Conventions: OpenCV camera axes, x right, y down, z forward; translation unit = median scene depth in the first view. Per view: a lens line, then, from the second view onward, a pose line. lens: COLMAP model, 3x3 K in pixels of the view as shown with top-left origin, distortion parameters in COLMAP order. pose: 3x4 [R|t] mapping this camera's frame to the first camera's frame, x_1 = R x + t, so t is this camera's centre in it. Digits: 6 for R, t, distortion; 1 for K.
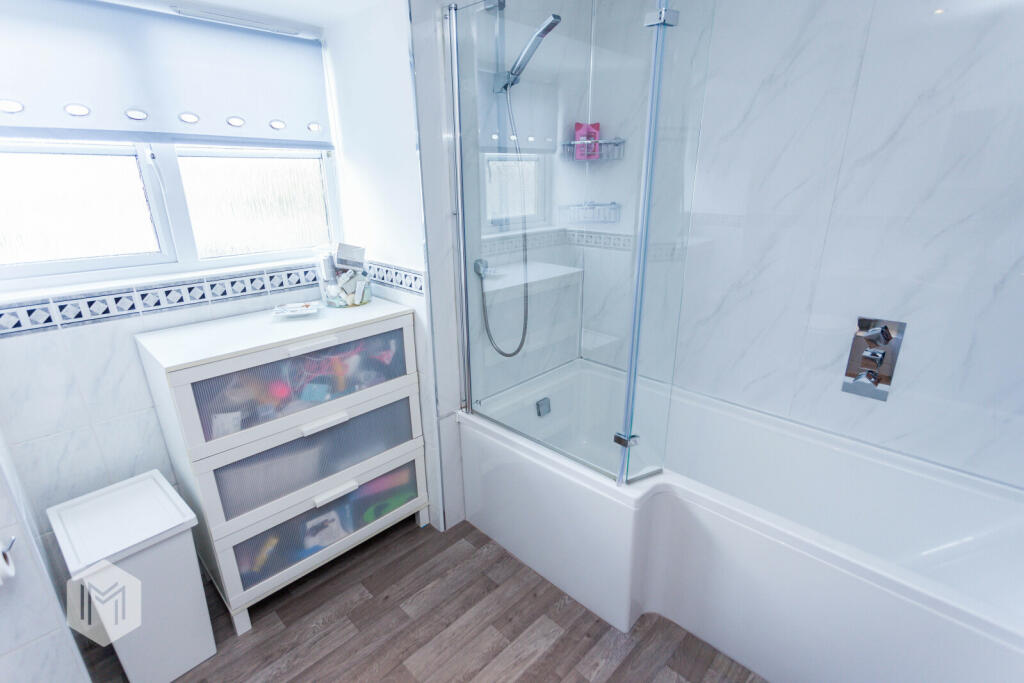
lens RADIAL K [[487.2, 0, 513.2], [0, 487.2, 340.7], [0, 0, 1]] dist [0.000785, 0.002139]
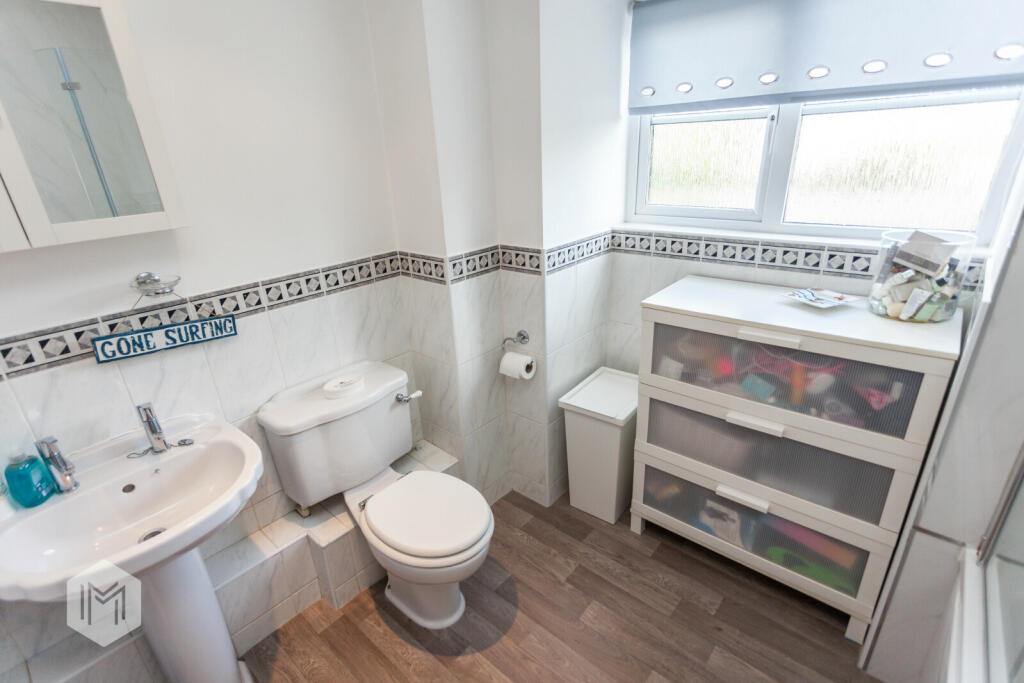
lens RADIAL K [[487.2, 0, 513.5], [0, 487.2, 348.0], [0, 0, 1]] dist [0.000785, 0.002139]
pose [[0.075437, 0.387943, -0.918591, 0.341115], [-0.282885, 0.891694, 0.353352, -0.142102], [0.956183, 0.233199, 0.177010, 0.377600]]
